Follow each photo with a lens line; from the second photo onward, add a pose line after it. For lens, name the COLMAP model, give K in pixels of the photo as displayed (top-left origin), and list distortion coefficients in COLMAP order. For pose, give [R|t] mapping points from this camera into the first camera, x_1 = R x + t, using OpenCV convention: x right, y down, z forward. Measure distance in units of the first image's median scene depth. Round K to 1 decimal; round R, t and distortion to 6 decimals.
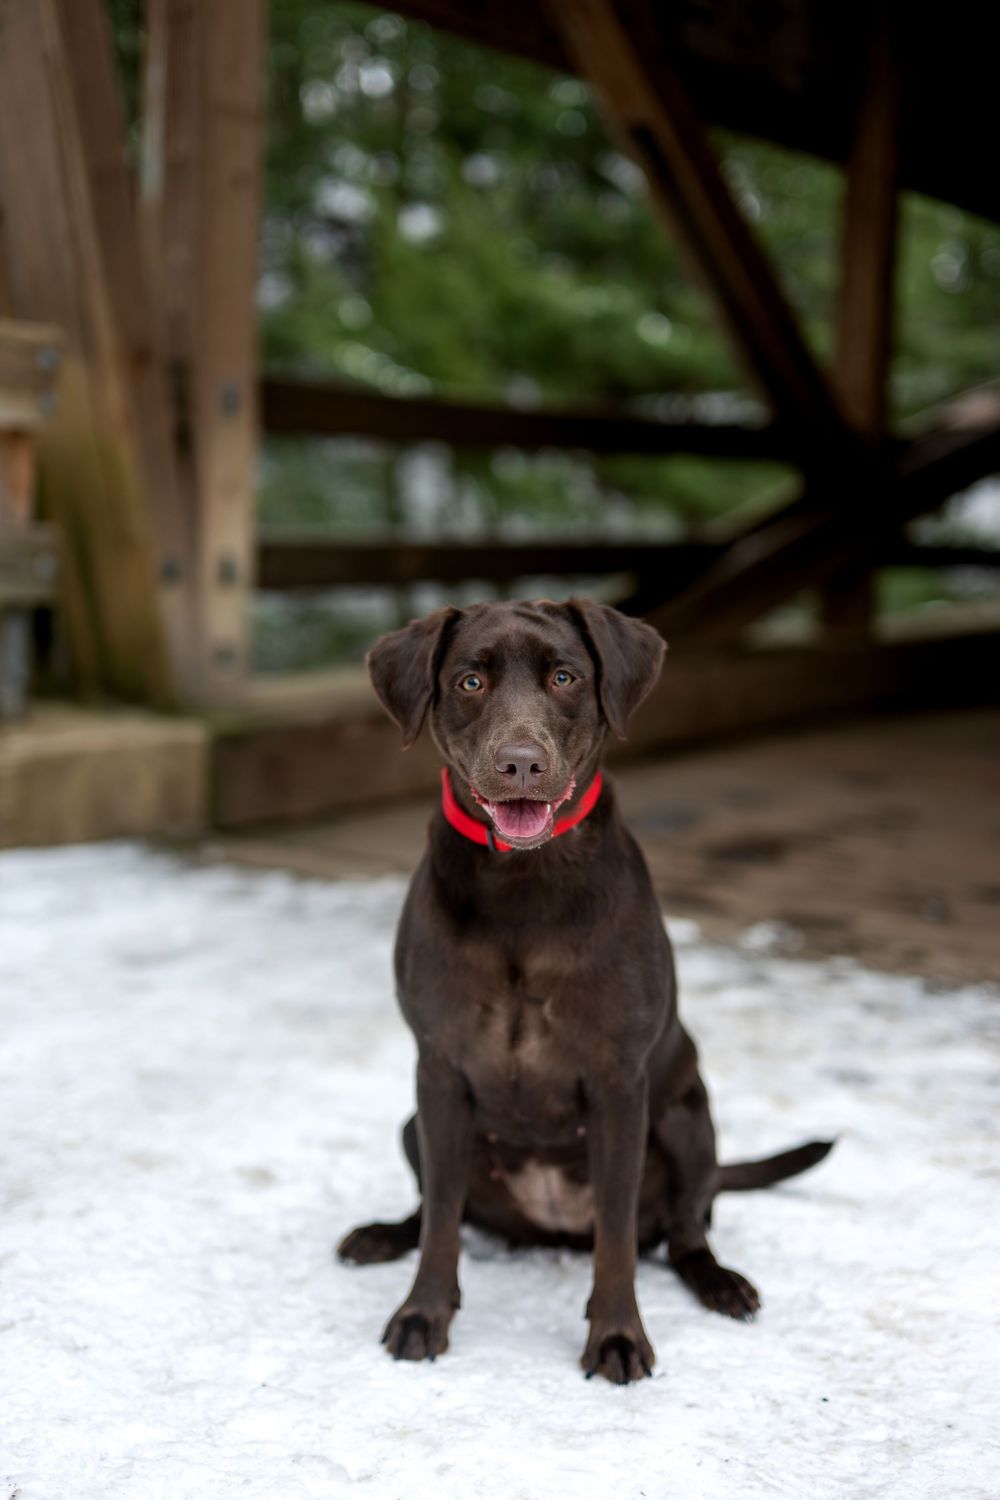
lens RADIAL K [[2124.3, 0, 432.0], [0, 2124.3, 746.4], [0, 0, 1]] dist [0.001241, 0.028186]
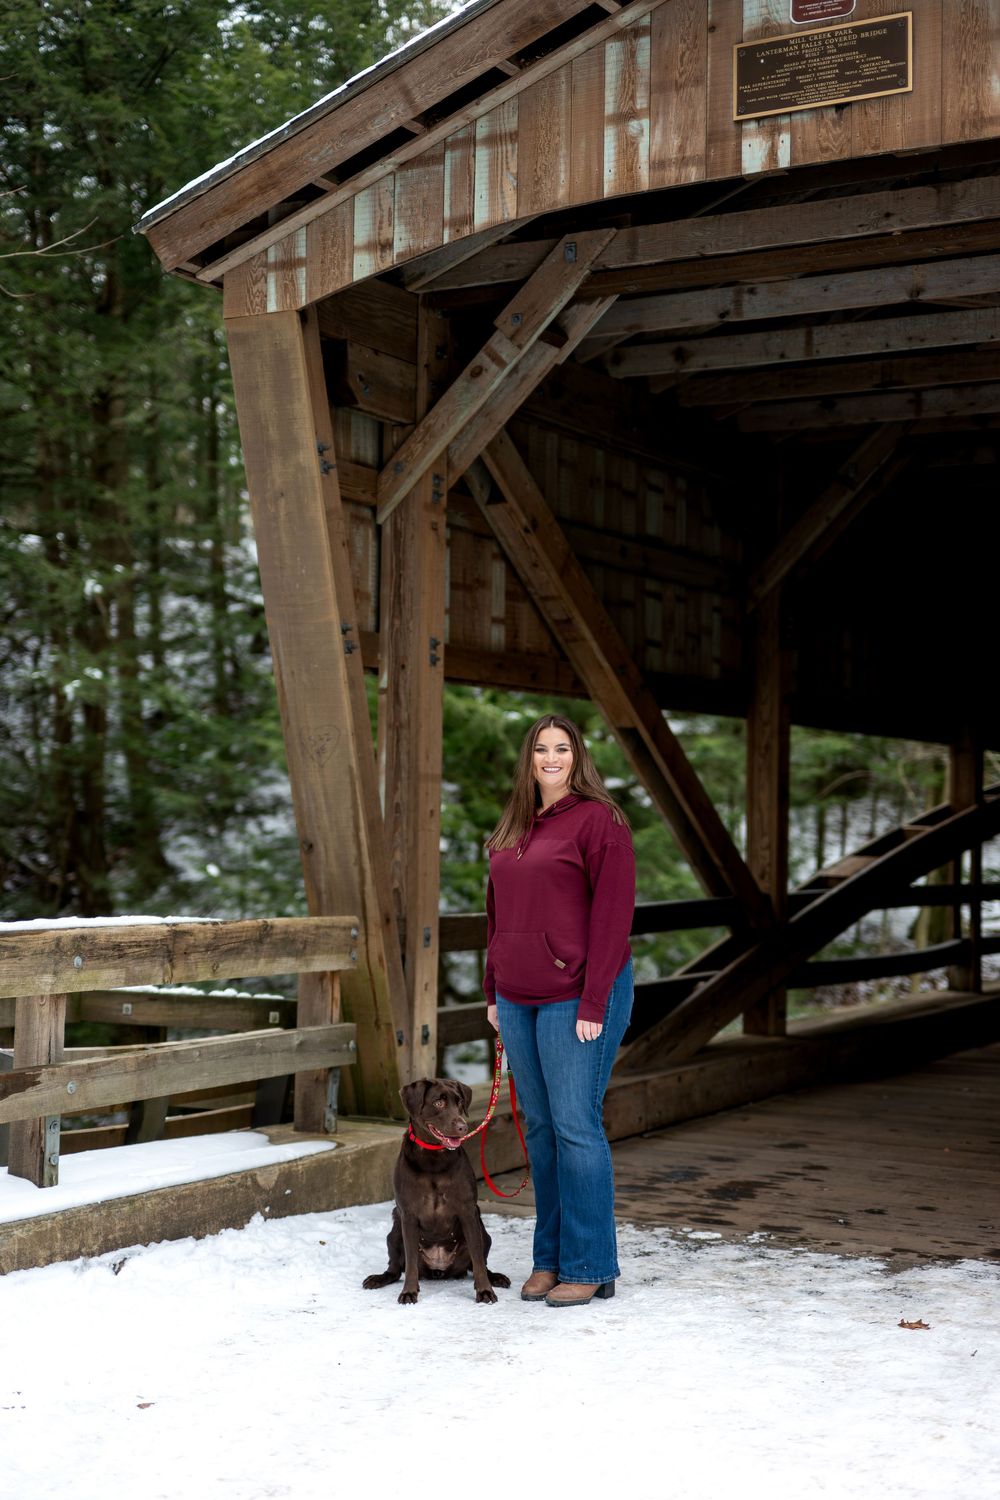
lens RADIAL K [[2064.0, 0, 536.0], [0, 2064.0, 787.8], [0, 0, 1]] dist [-0.014757, 0.059893]
pose [[0.994671, -0.012918, 0.102287, -0.194628], [0.027659, 0.989186, -0.144038, -0.041523], [-0.099320, 0.146099, 0.984272, -0.747526]]
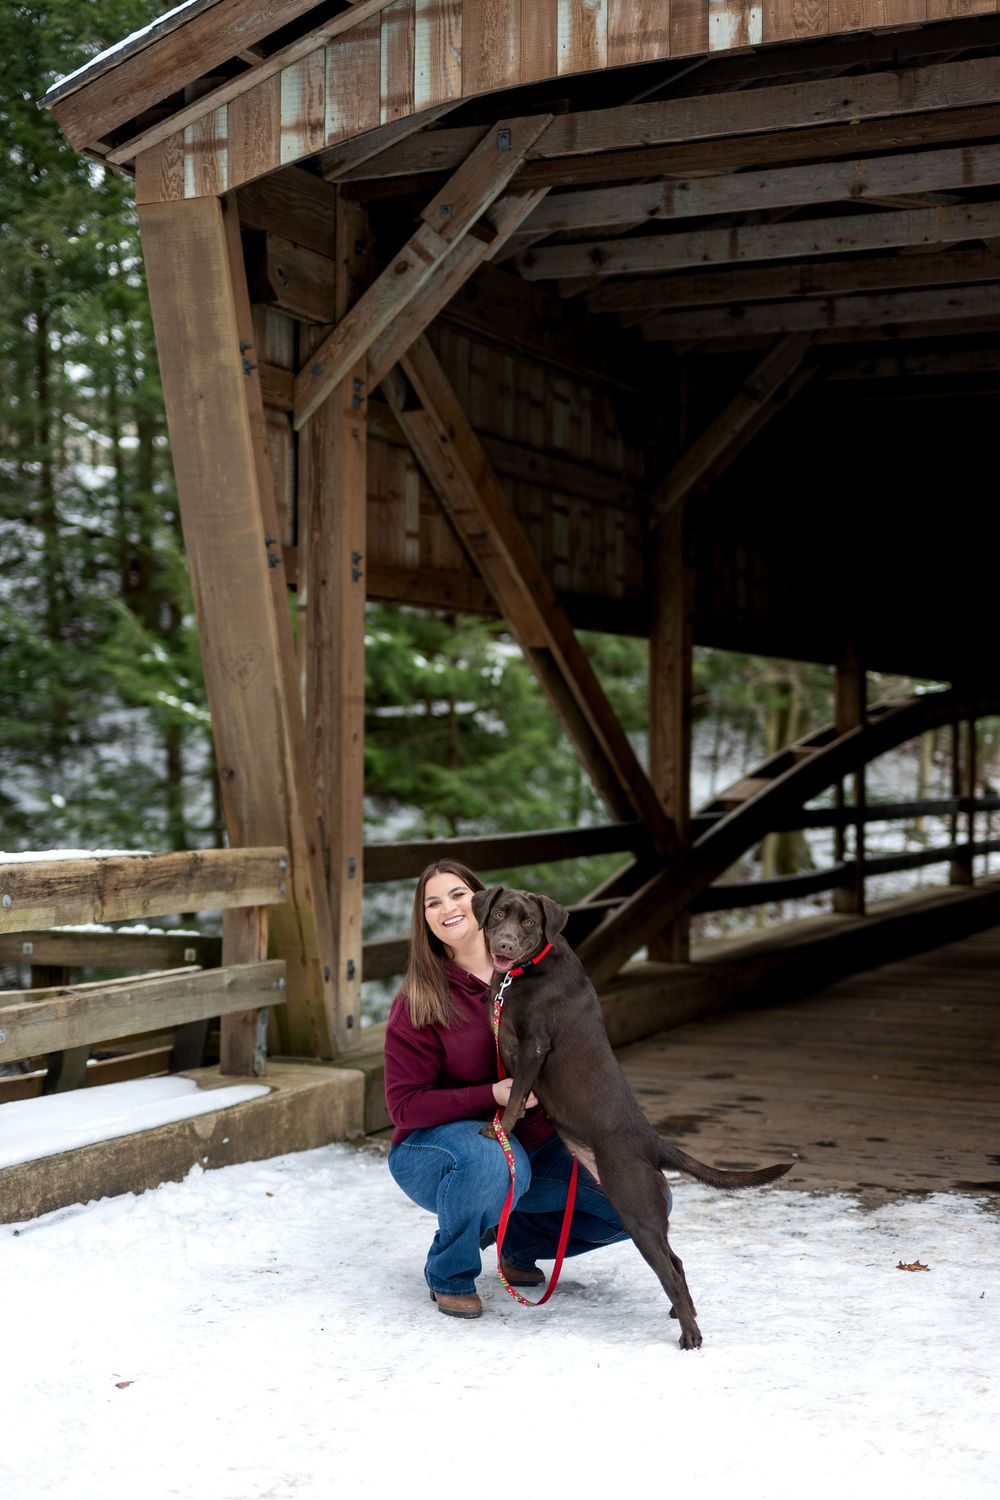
lens RADIAL K [[2064.0, 0, 536.0], [0, 2064.0, 787.8], [0, 0, 1]] dist [-0.014757, 0.059893]
pose [[0.982661, -0.027085, 0.183420, -0.270105], [0.047068, 0.993306, -0.105484, -0.053105], [-0.179335, 0.112288, 0.977359, -0.651794]]
